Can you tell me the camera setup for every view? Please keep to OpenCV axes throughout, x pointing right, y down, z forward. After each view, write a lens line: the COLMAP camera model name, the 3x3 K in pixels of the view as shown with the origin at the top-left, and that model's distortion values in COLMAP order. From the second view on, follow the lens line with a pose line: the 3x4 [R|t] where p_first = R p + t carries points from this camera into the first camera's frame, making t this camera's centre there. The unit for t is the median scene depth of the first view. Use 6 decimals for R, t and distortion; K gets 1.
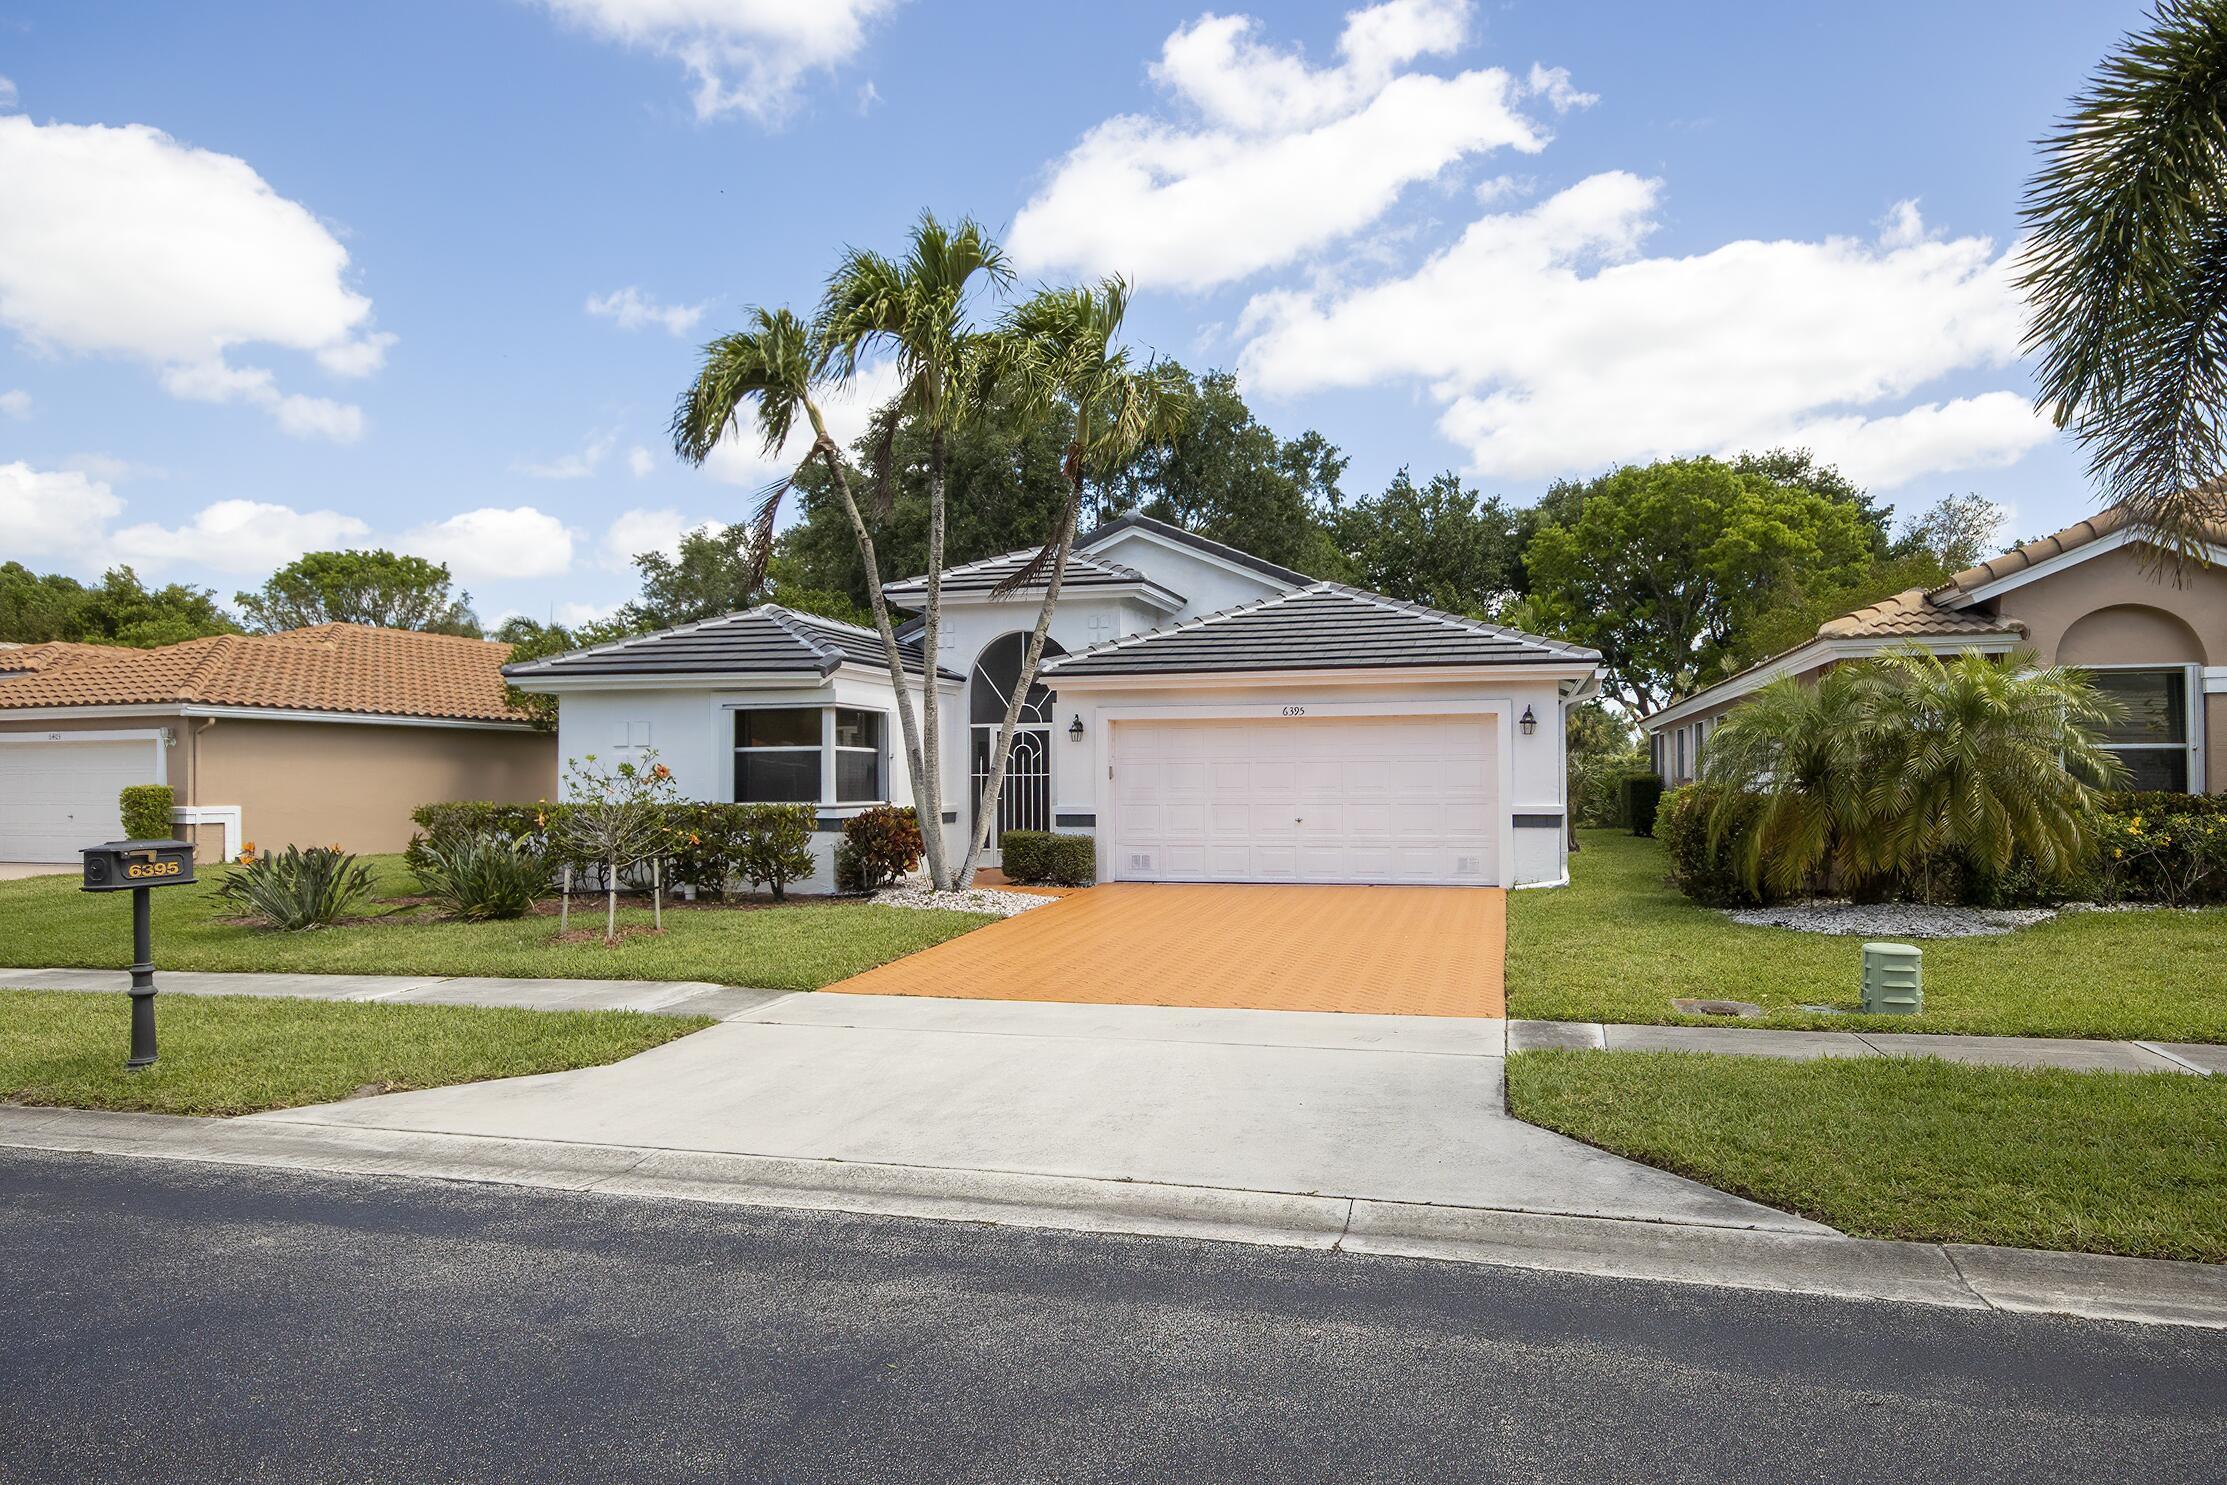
lens RADIAL K [[1338.5, 0, 1109.4], [0, 1338.5, 760.1], [0, 0, 1]] dist [0.040951, -0.000316]
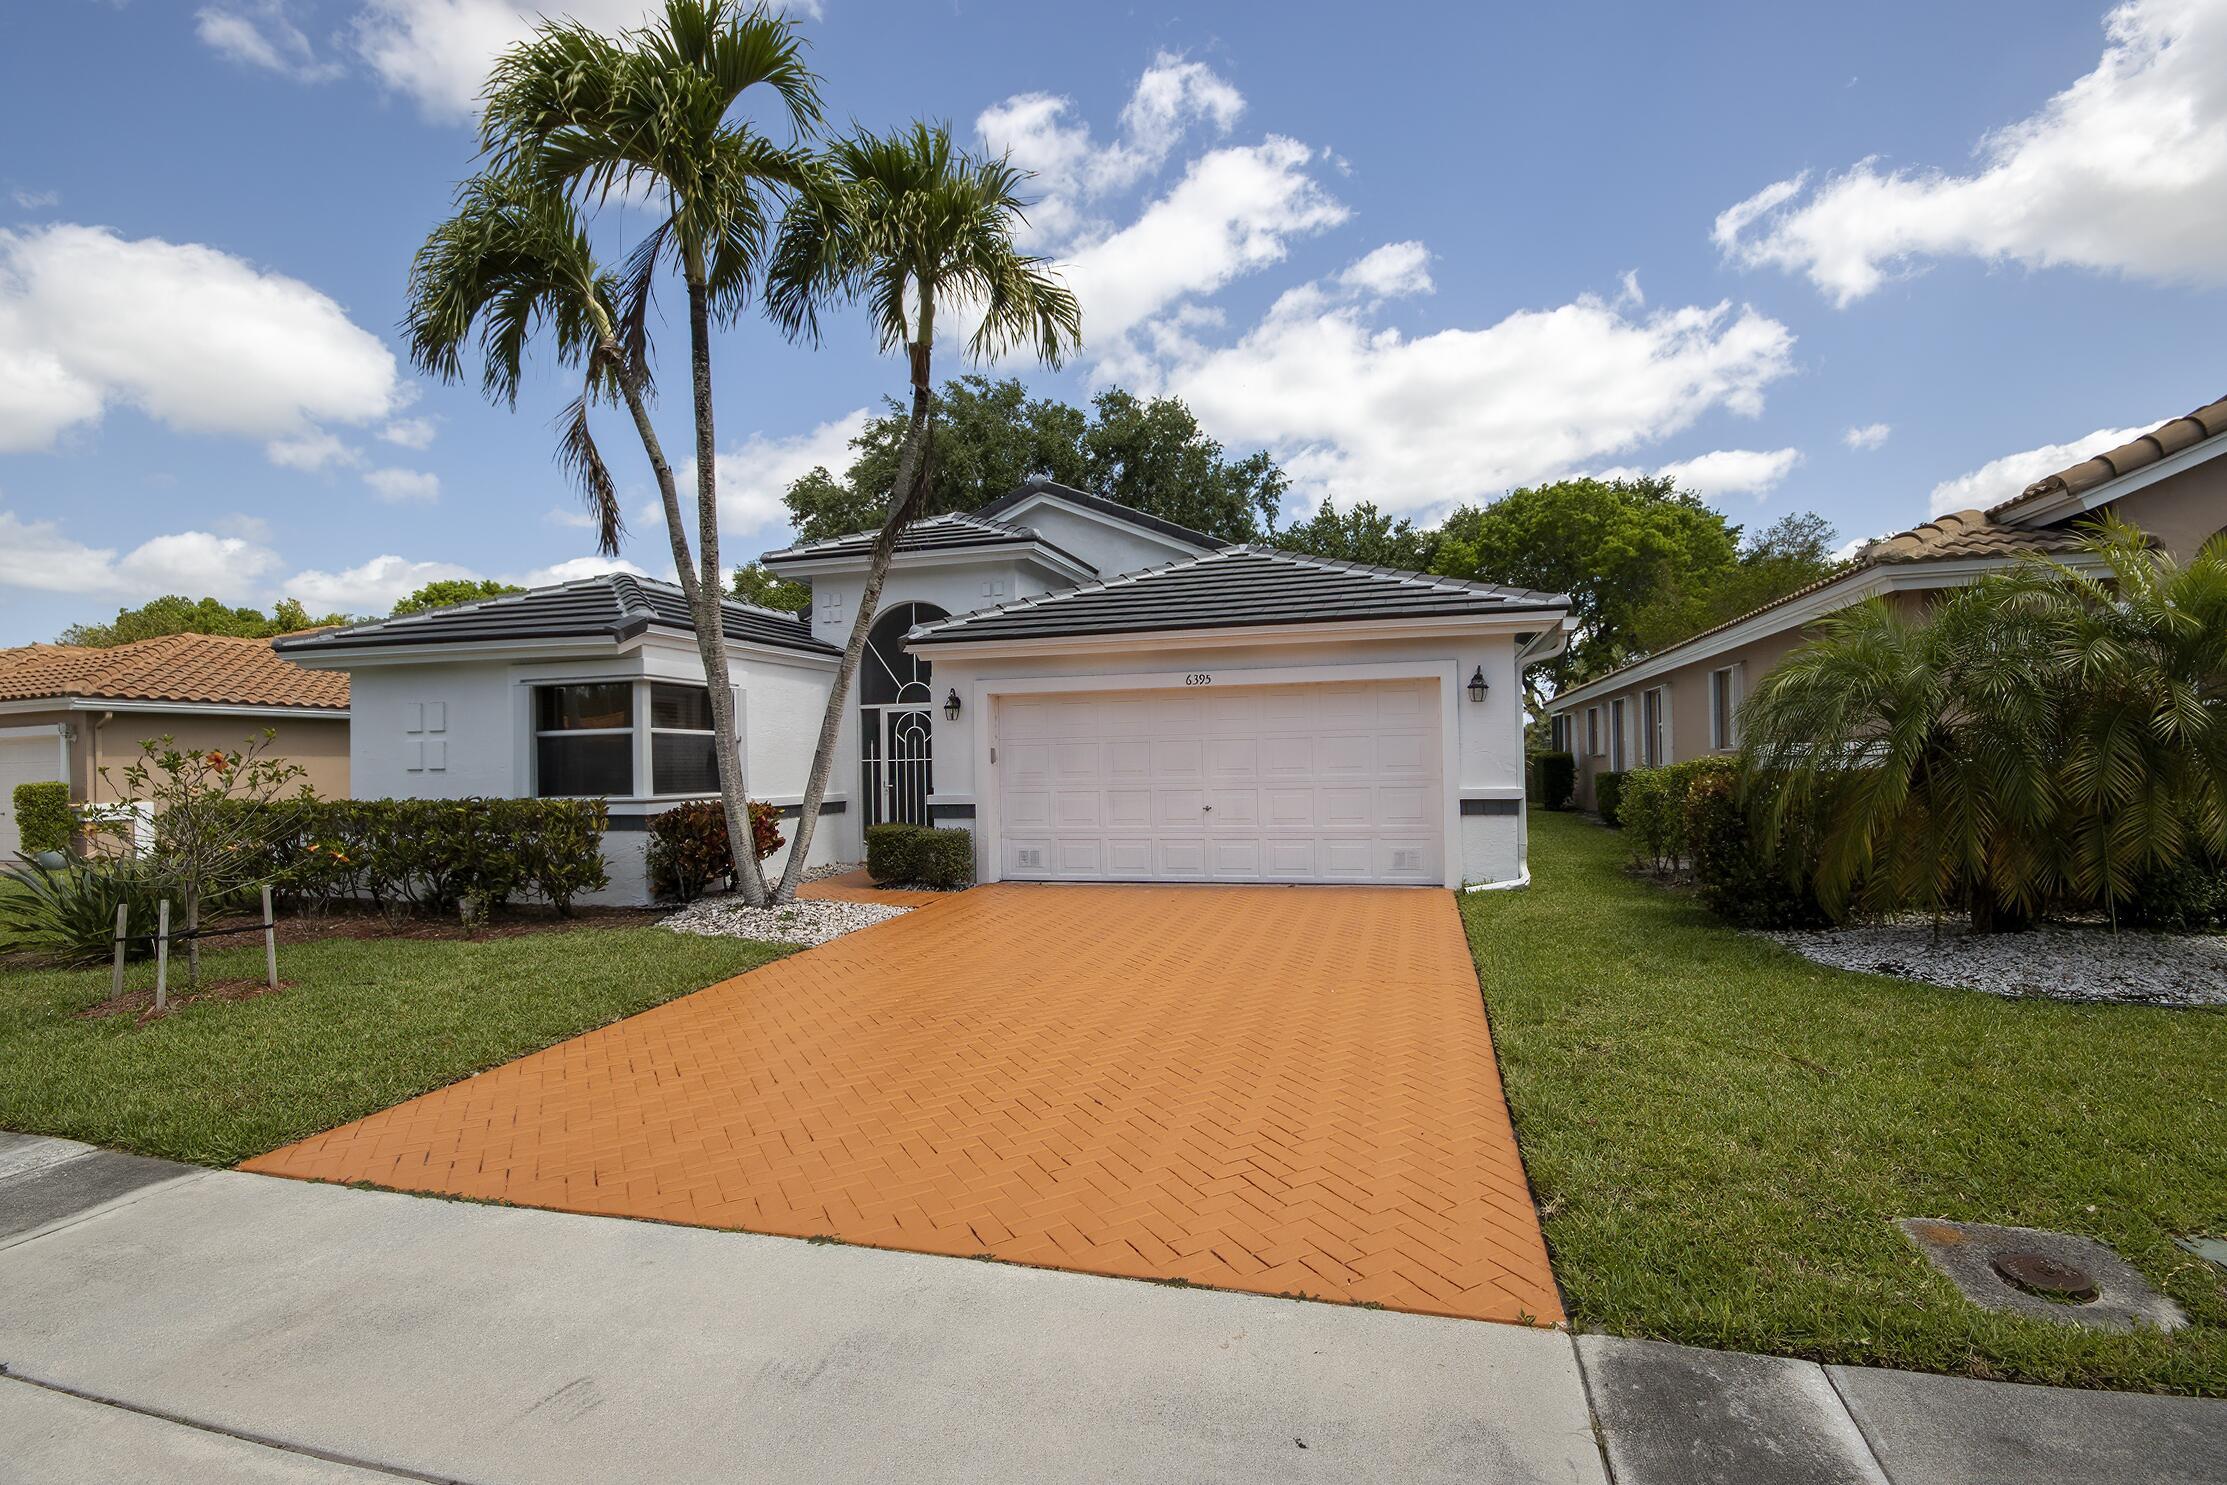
lens RADIAL K [[1075.6, 0, 1125.0], [0, 1075.6, 753.6], [0, 0, 1]] dist [0.002057, 0.000583]
pose [[0.999601, -0.013030, 0.025043, 0.068569], [0.012893, 0.999901, 0.005644, 0.005243], [-0.025114, -0.005319, 0.999670, 0.302583]]
